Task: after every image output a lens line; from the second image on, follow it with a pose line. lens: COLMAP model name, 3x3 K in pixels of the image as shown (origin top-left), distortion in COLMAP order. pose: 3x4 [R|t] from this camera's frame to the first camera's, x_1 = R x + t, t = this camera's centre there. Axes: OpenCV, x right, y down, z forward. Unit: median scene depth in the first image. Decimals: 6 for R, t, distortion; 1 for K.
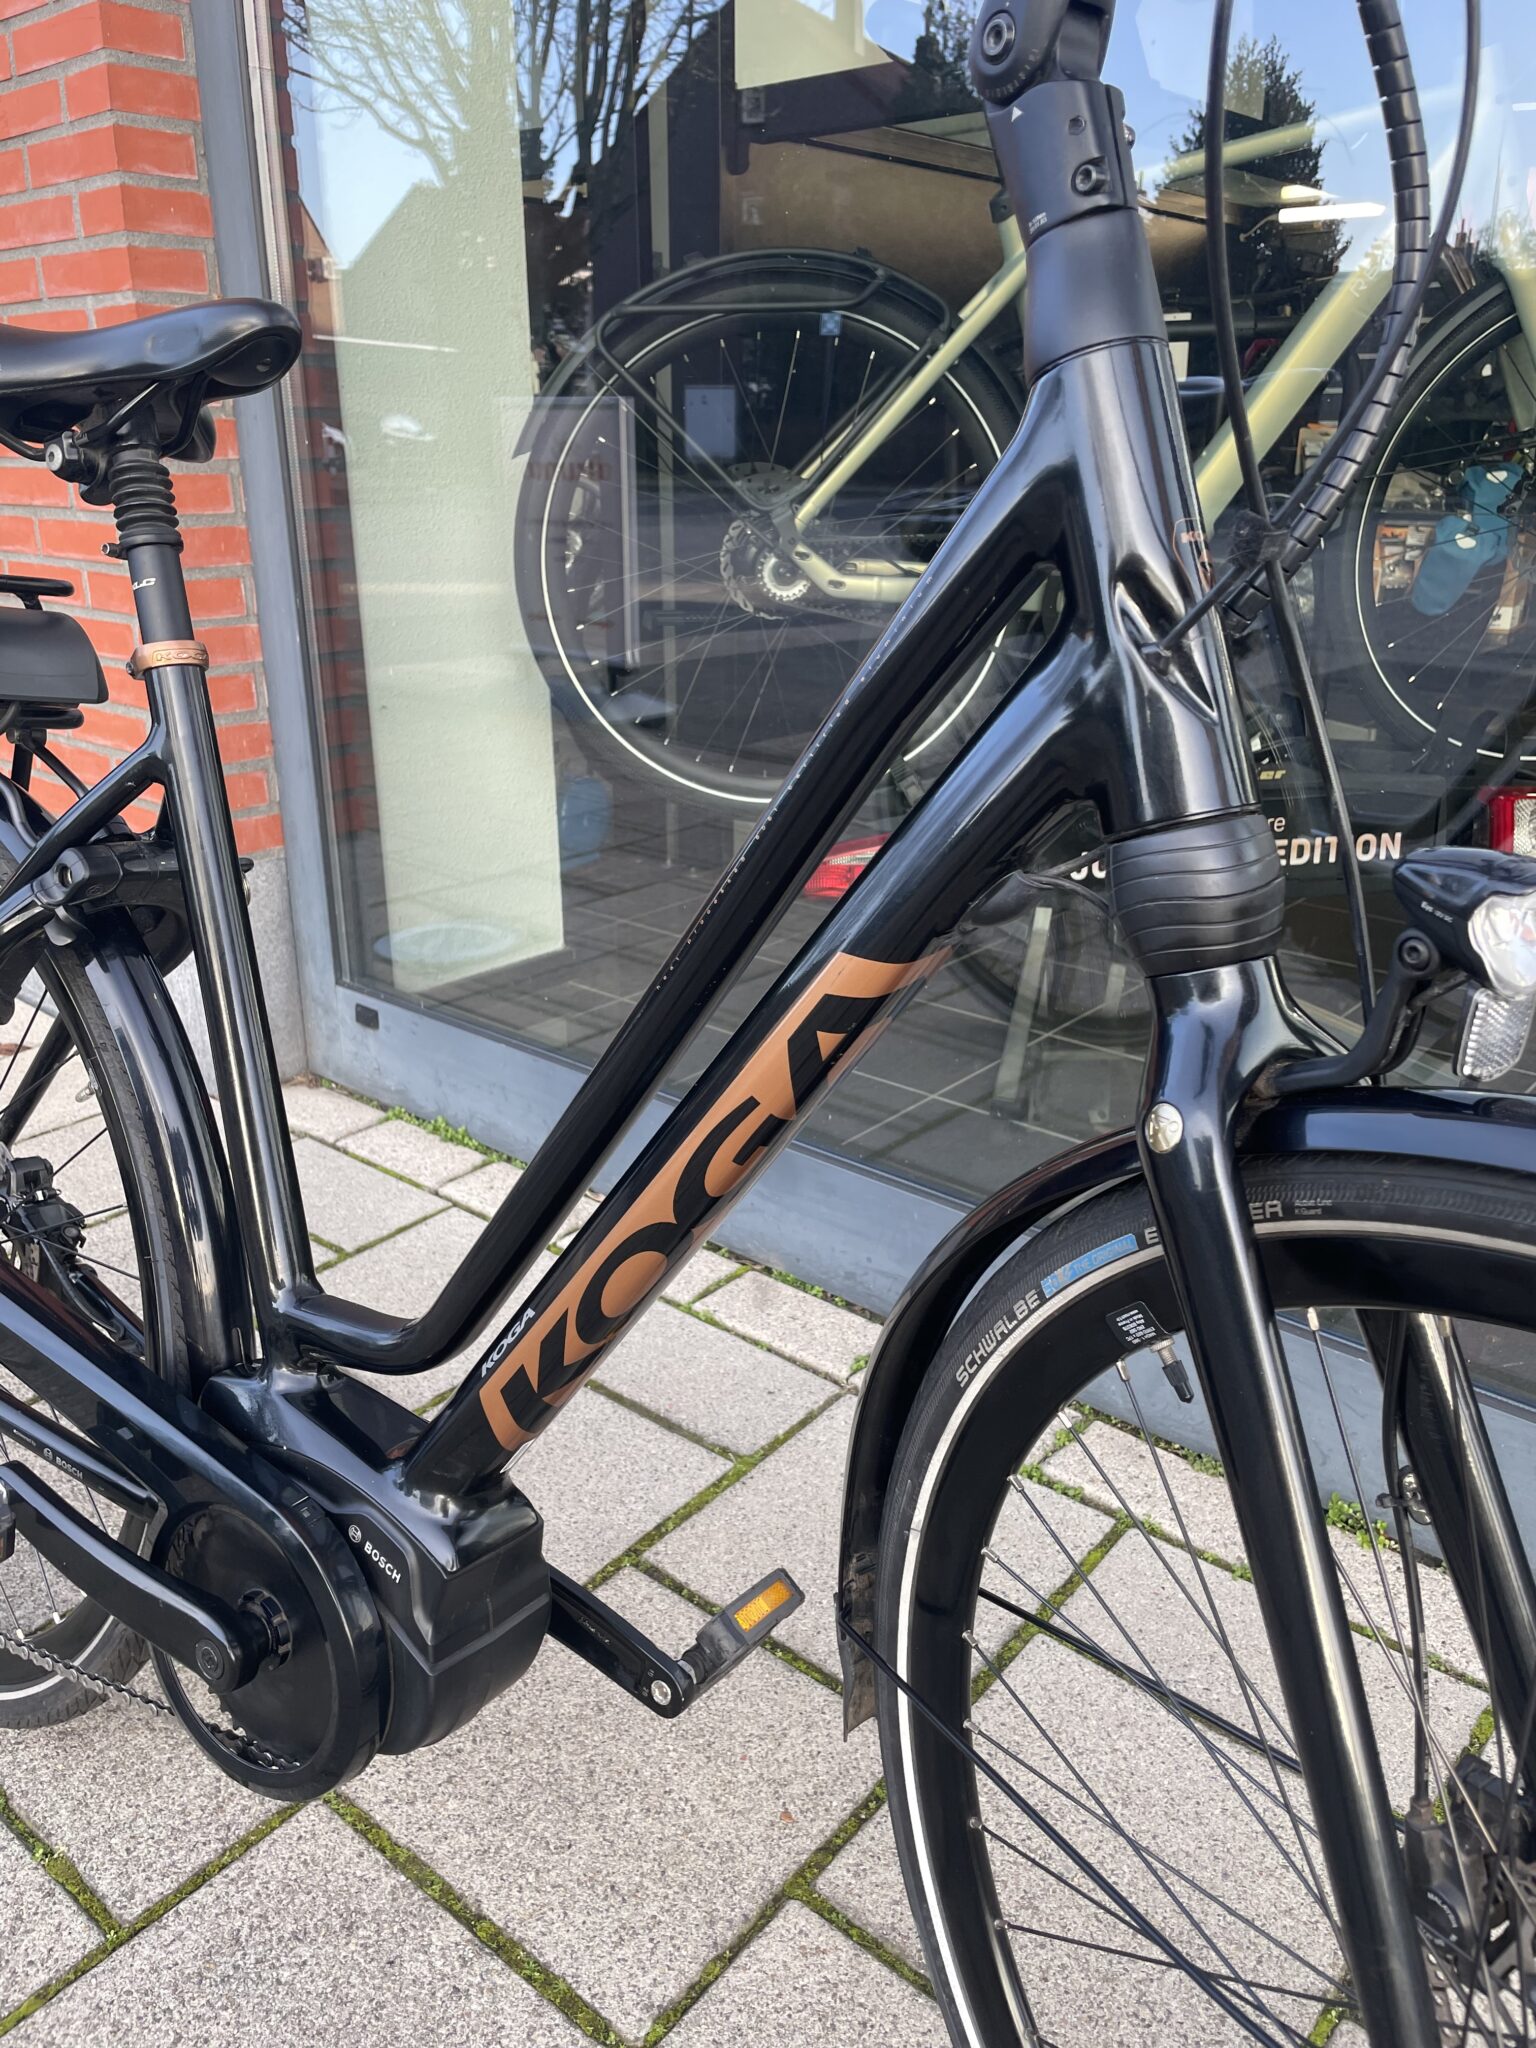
lens RADIAL K [[1545.3, 0, 768.0], [0, 1545.3, 1024.0], [0, 0, 1]] dist [-0.002955, -0.013322]
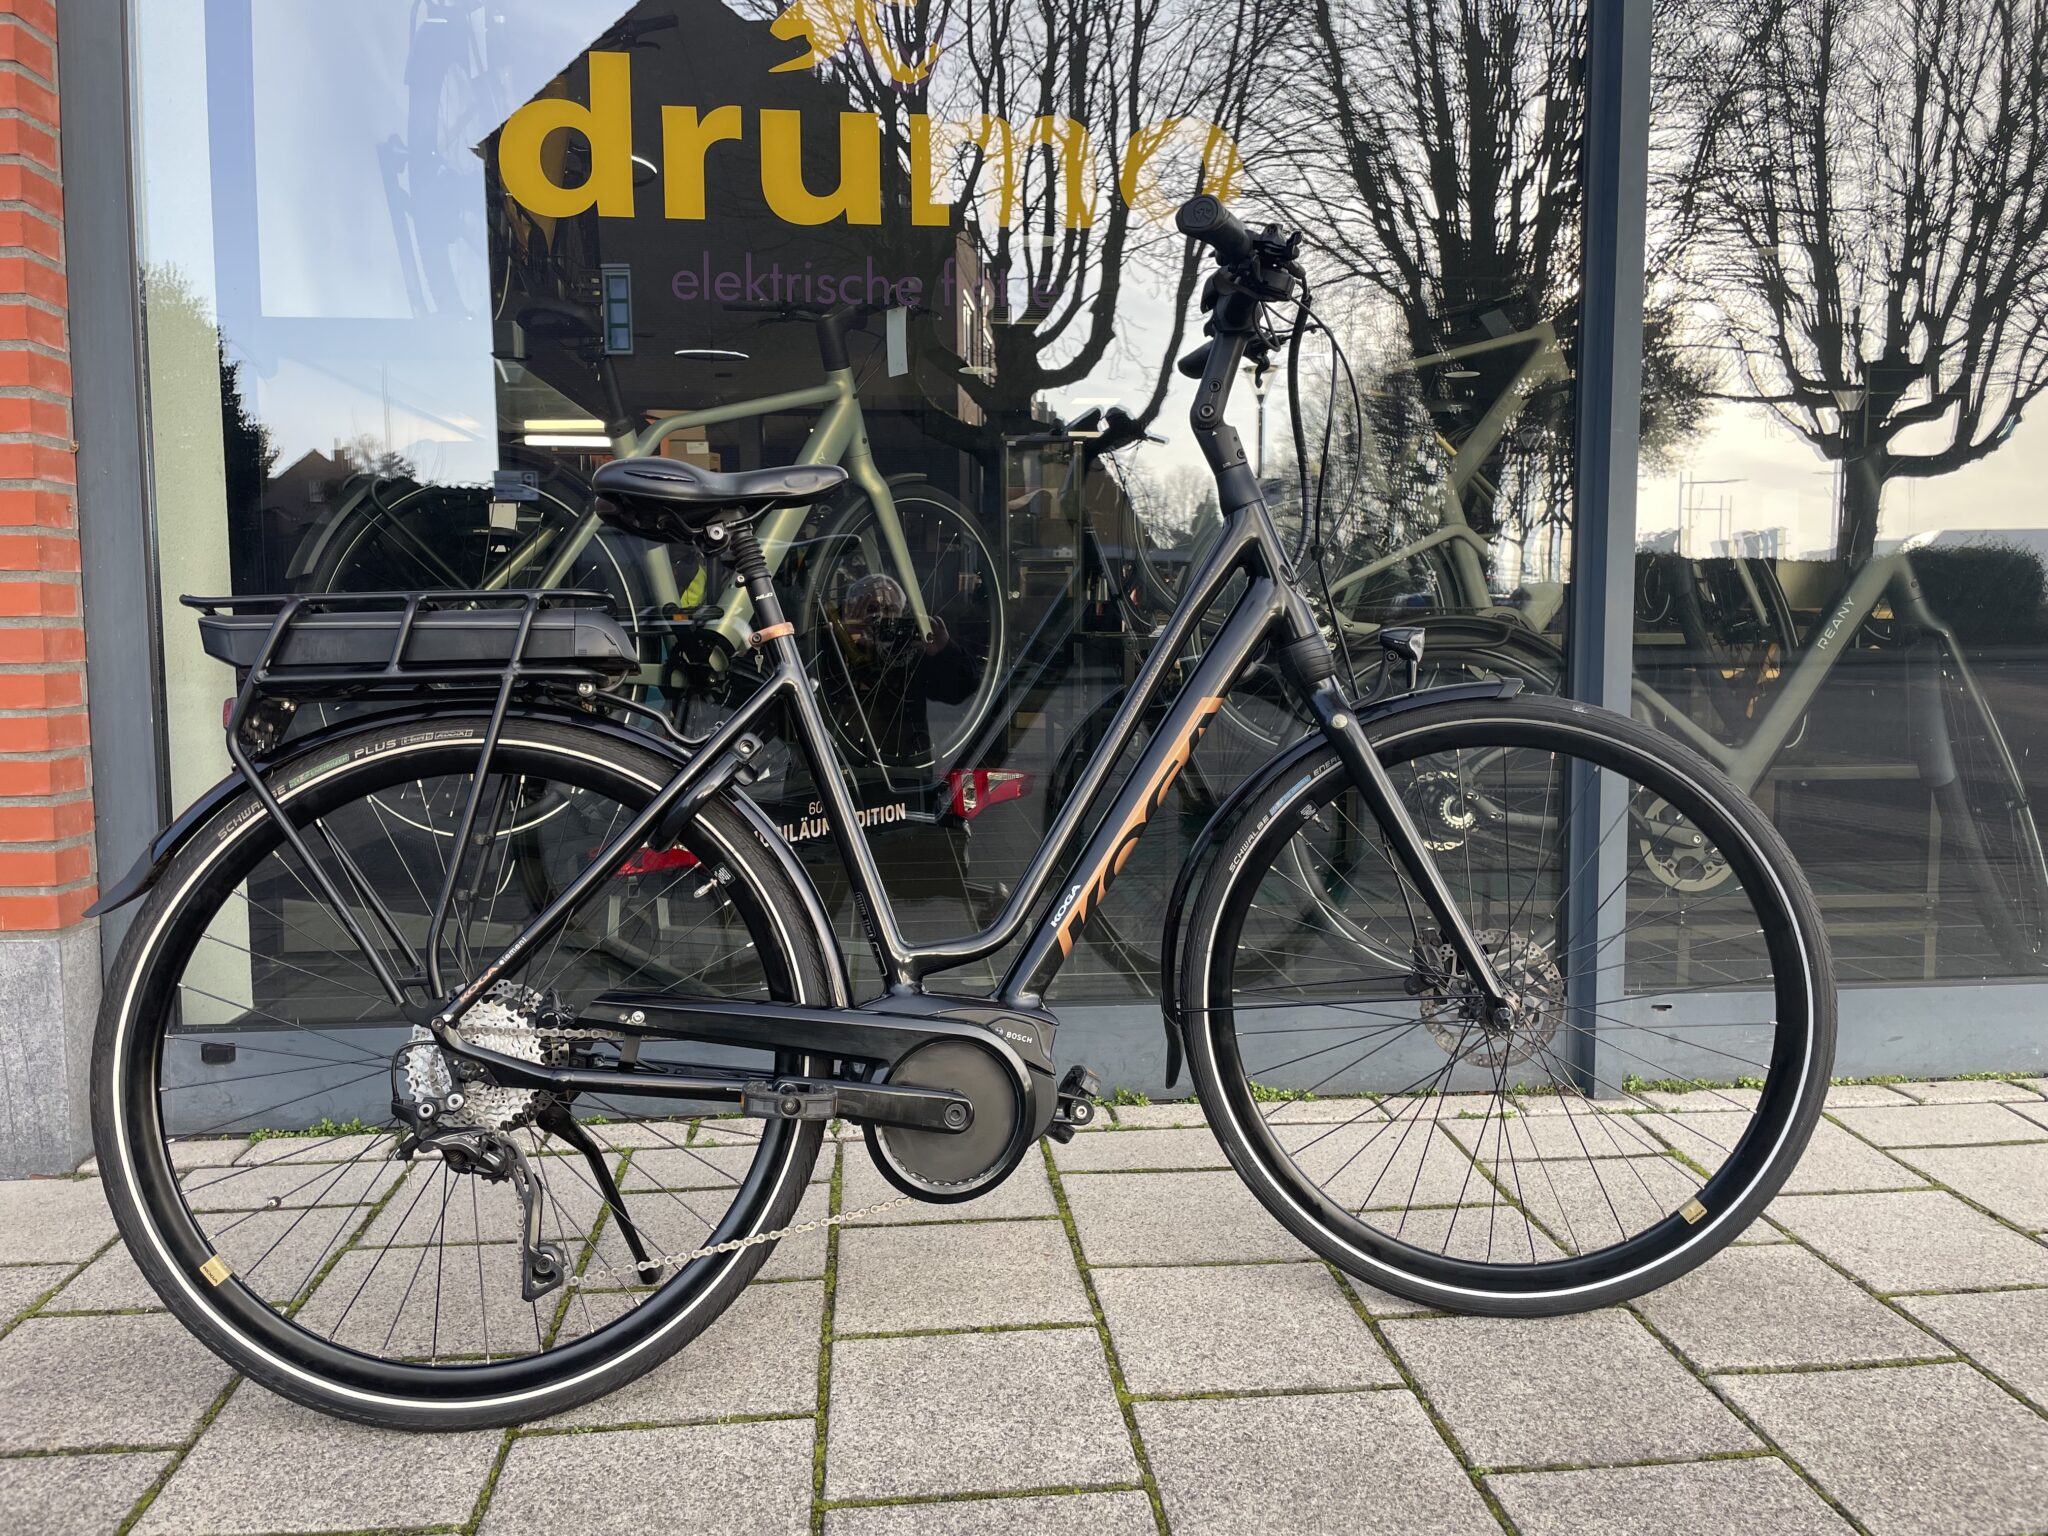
lens RADIAL K [[1545.3, 0, 1024.0], [0, 1545.3, 768.0], [0, 0, 1]] dist [-0.002955, -0.013322]
pose [[0.691304, -0.066013, 0.719543, -1.348536], [0.258610, 0.952457, -0.161079, 0.268146], [-0.674700, 0.297435, 0.675509, -0.398825]]
